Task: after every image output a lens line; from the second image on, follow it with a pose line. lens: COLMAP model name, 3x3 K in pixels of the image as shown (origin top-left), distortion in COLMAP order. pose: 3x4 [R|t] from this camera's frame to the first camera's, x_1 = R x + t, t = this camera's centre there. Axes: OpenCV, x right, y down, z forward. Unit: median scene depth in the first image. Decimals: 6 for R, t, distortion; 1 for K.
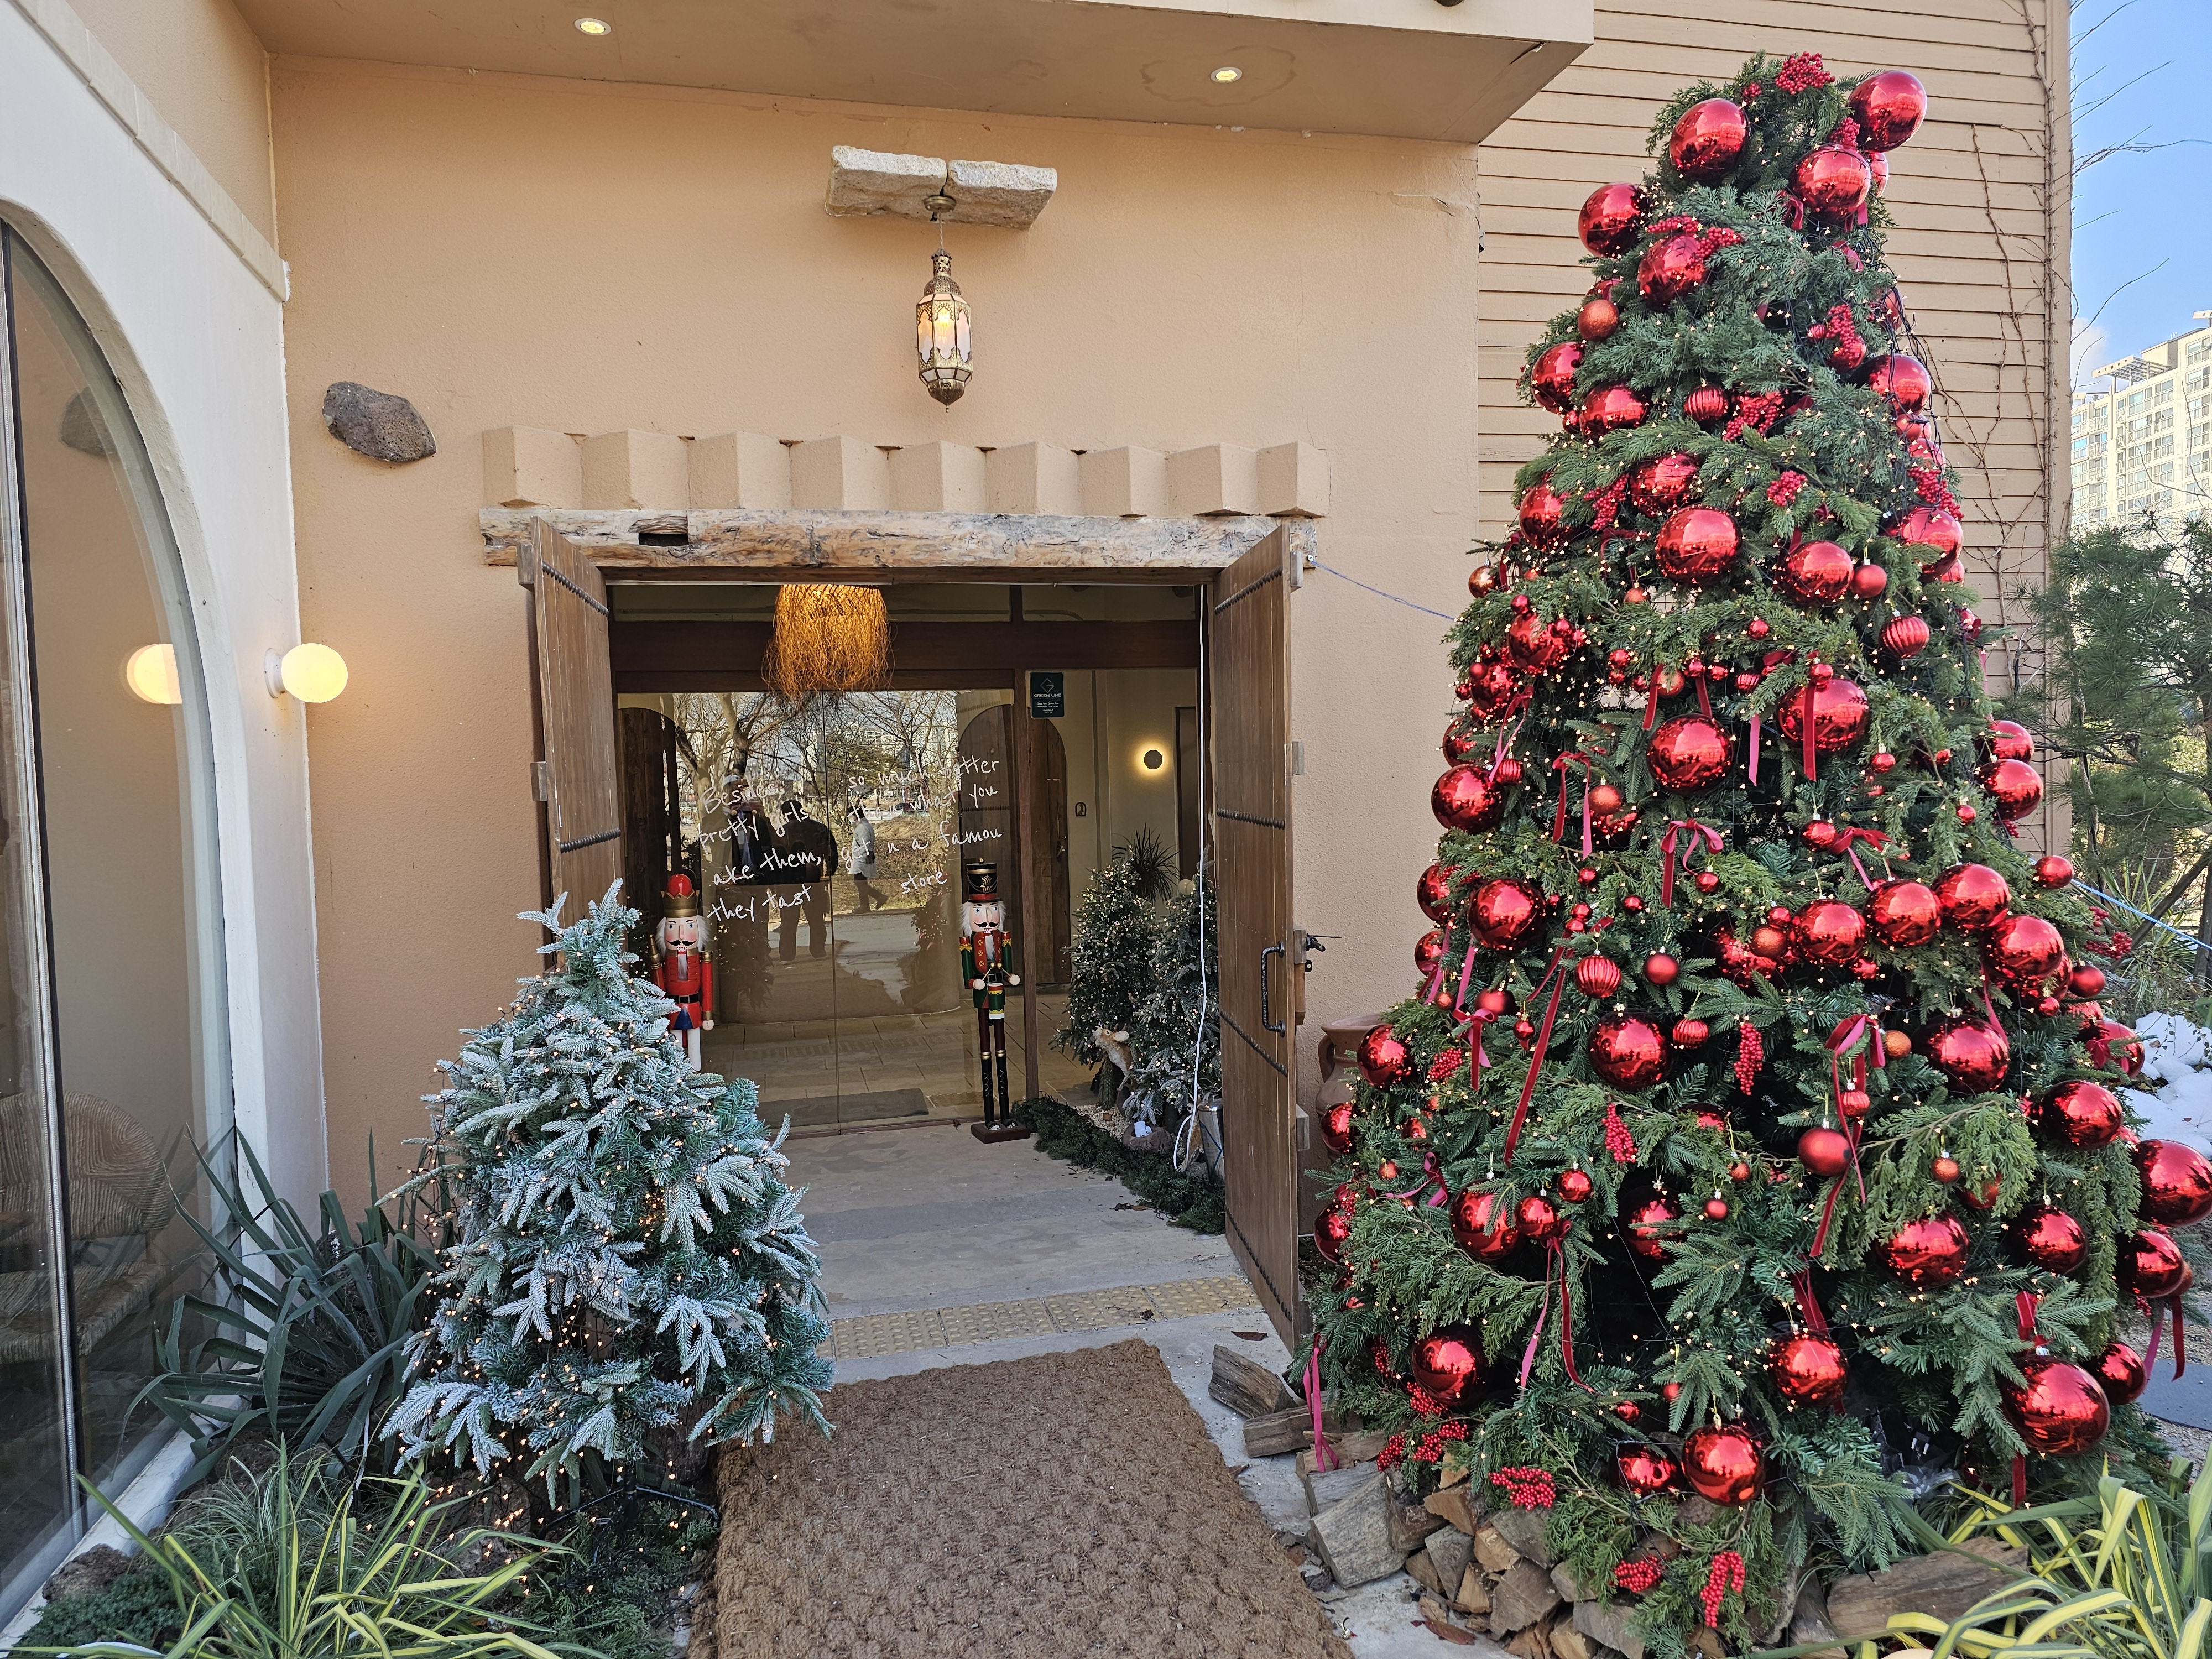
lens RADIAL K [[1492.9, 0, 1101.7], [0, 1492.9, 840.2], [0, 0, 1]] dist [0.038940, -0.000355]
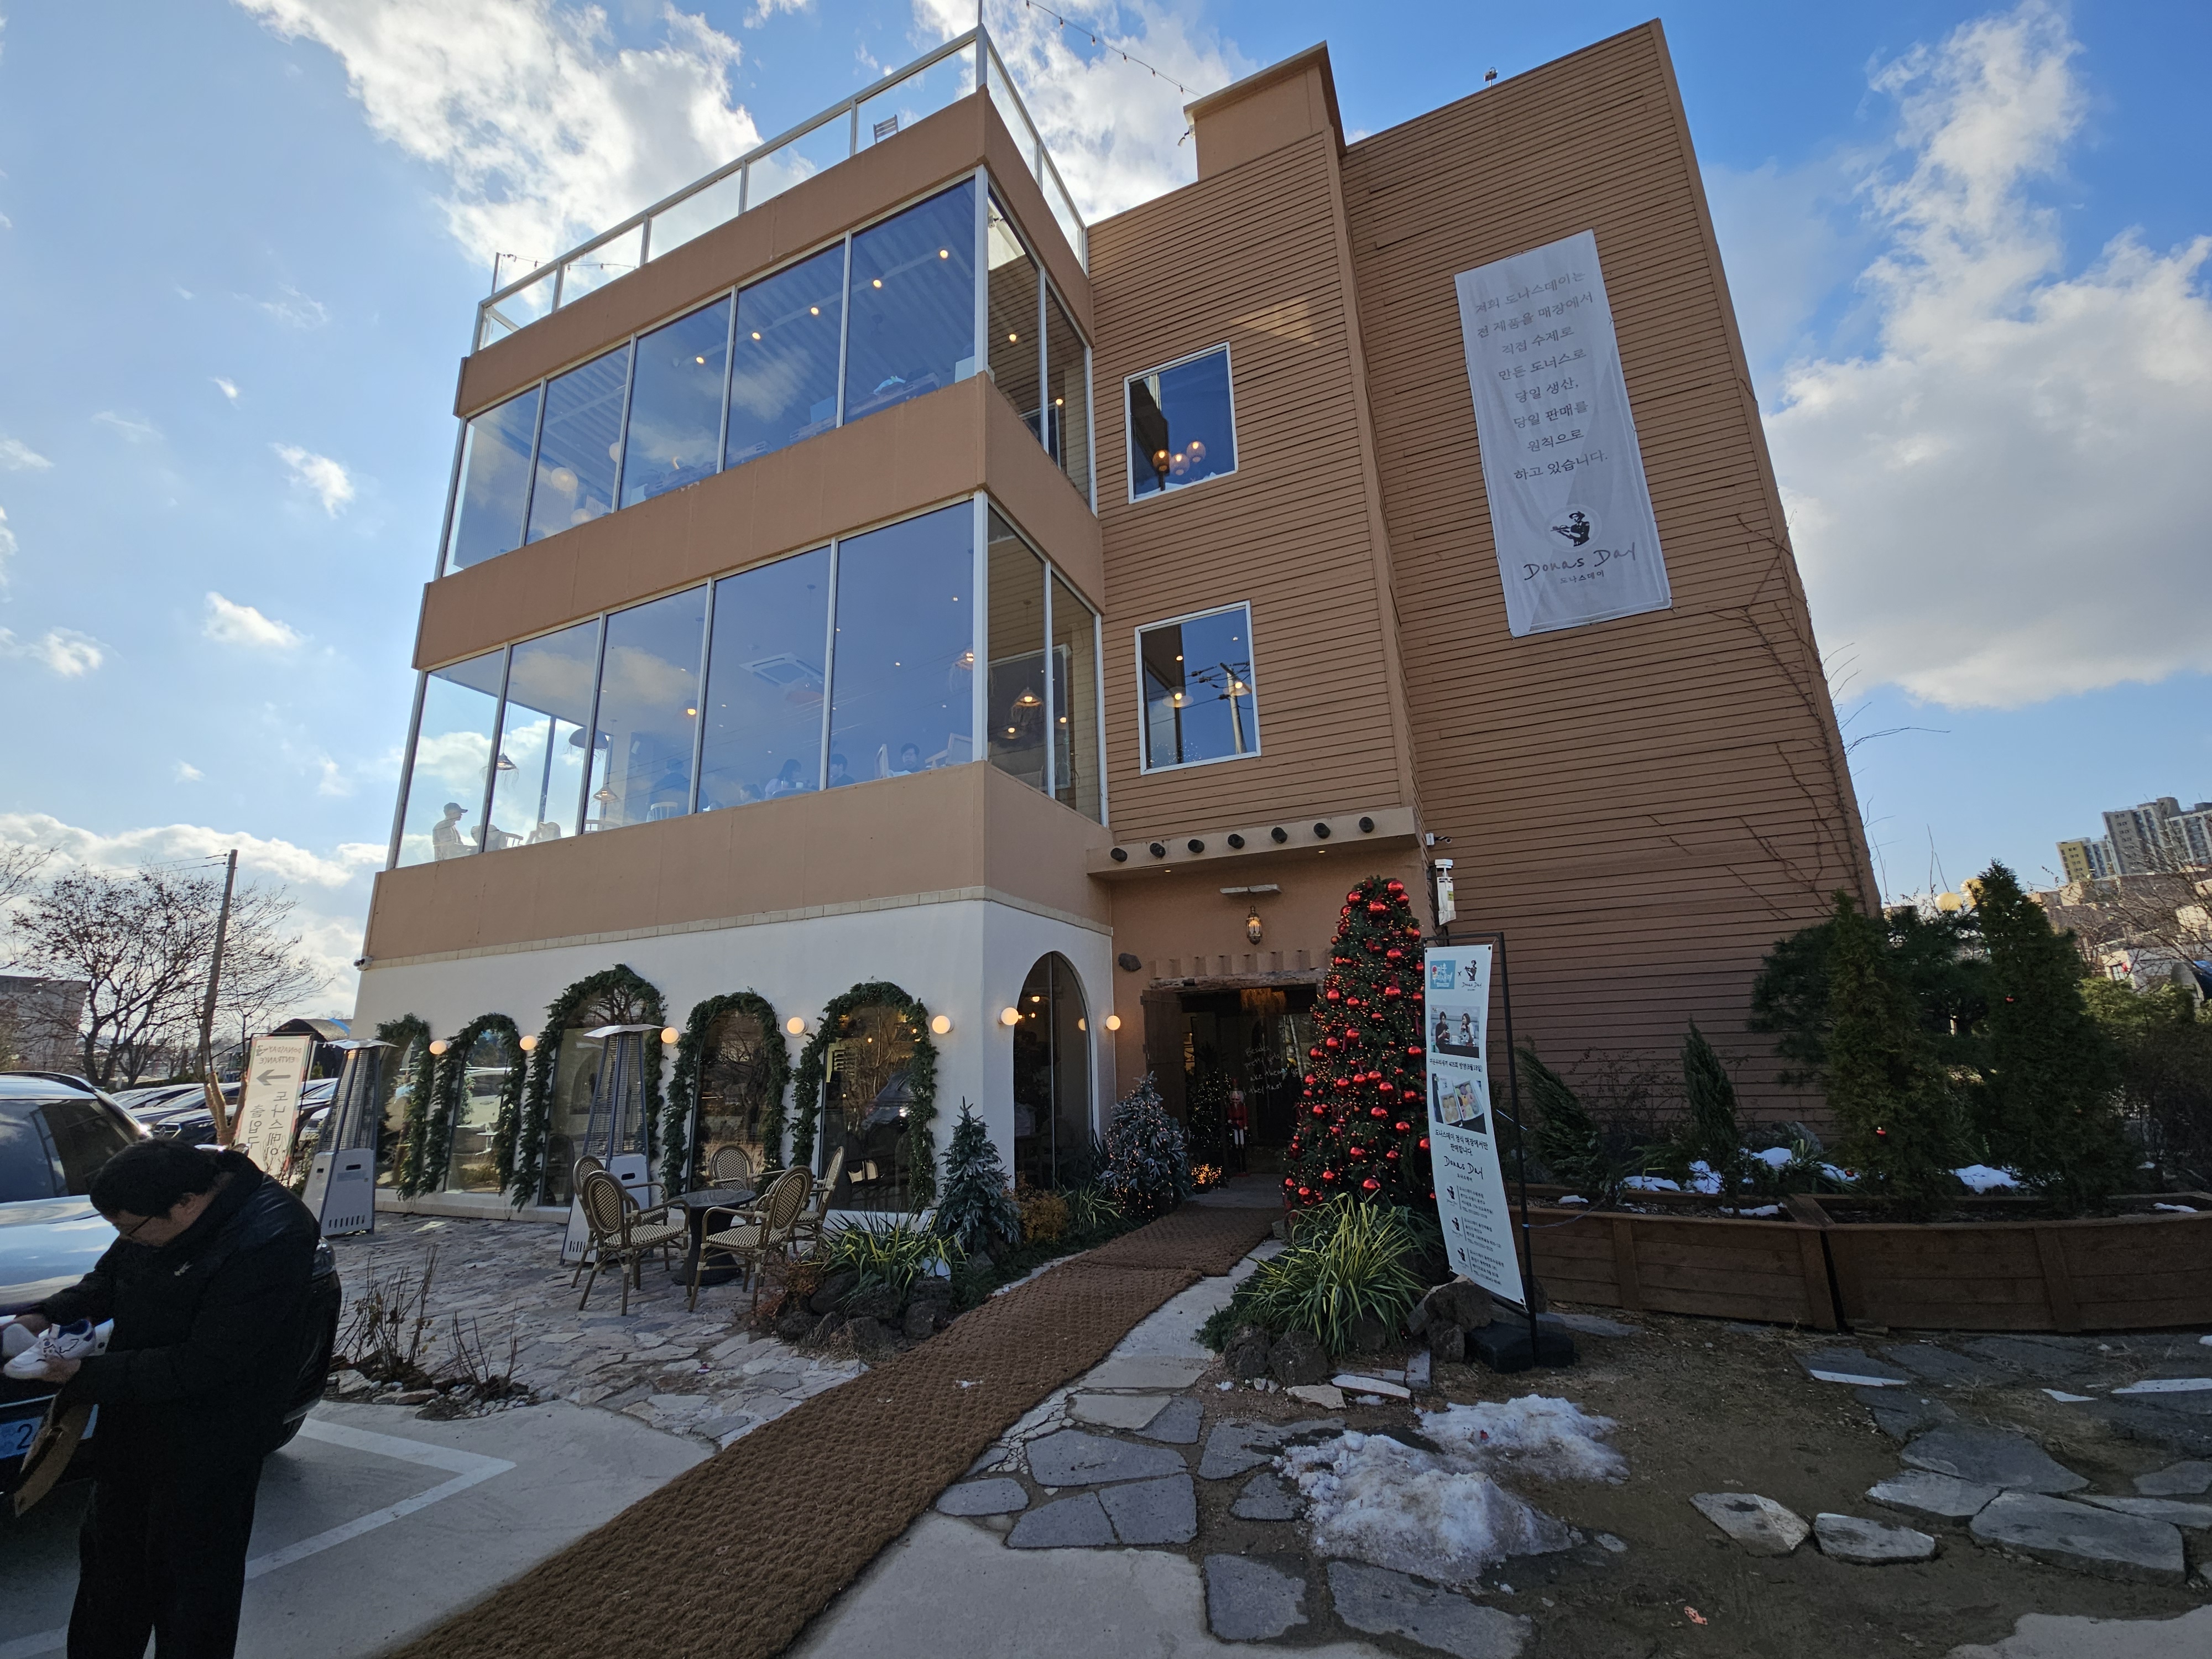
lens RADIAL K [[890.0, 0, 1106.5], [0, 890.0, 833.1], [0, 0, 1]] dist [-0.001305, -0.000053]
pose [[0.796677, -0.141249, -0.587669, 0.975893], [-0.017262, 0.966595, -0.255727, 0.016833], [0.604159, 0.213876, 0.767625, -1.025975]]
